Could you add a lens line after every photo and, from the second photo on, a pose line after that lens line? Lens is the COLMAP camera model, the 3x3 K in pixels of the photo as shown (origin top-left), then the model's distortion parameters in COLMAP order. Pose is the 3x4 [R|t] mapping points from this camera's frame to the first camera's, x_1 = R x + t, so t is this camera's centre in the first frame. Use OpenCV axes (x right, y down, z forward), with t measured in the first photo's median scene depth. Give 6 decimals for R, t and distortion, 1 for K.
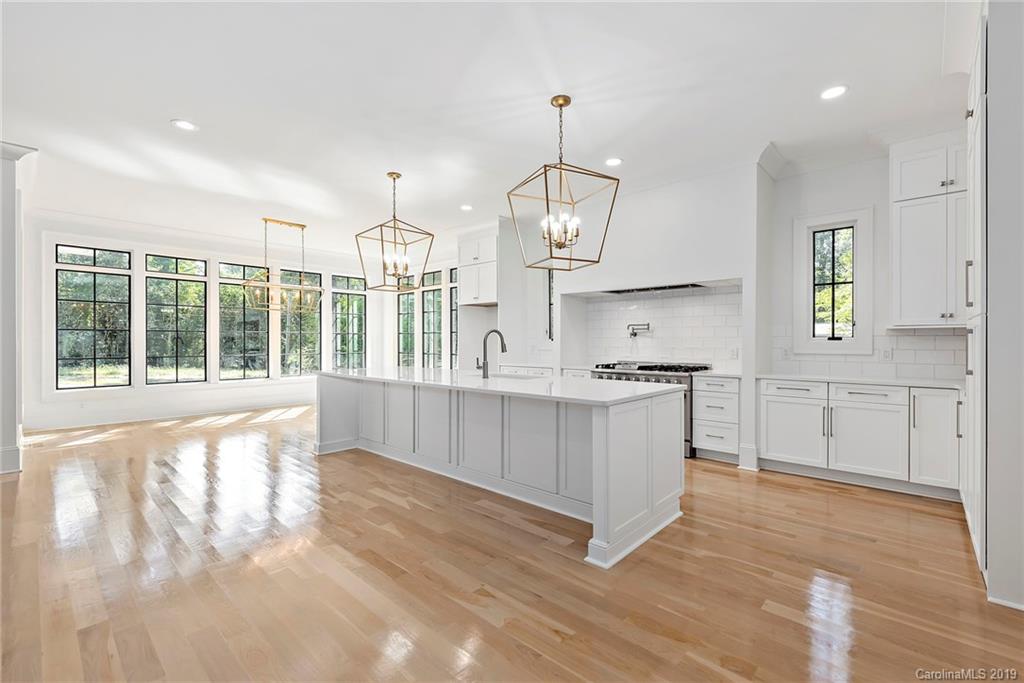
lens RADIAL K [[442.2, 0, 520.9], [0, 442.2, 344.4], [0, 0, 1]] dist [0.006211, -0.002982]
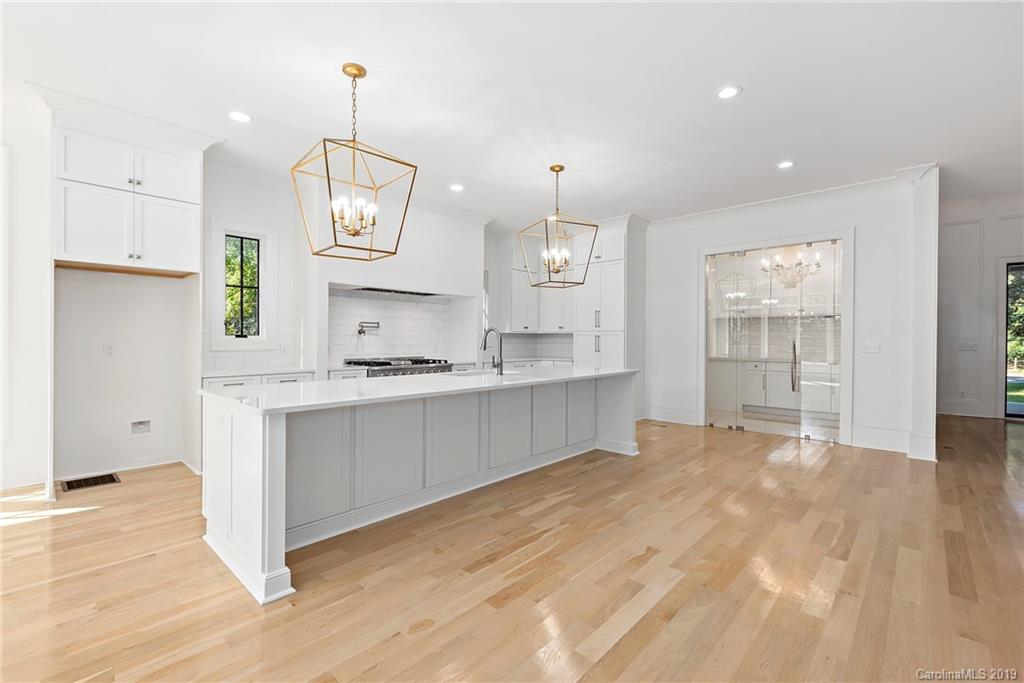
lens RADIAL K [[442.2, 0, 519.3], [0, 442.2, 340.2], [0, 0, 1]] dist [0.006211, -0.002982]
pose [[0.004704, -0.001355, 0.999988, -1.179090], [0.002035, 0.999997, 0.001345, -0.006715], [-0.999987, 0.002029, 0.004707, 0.998416]]
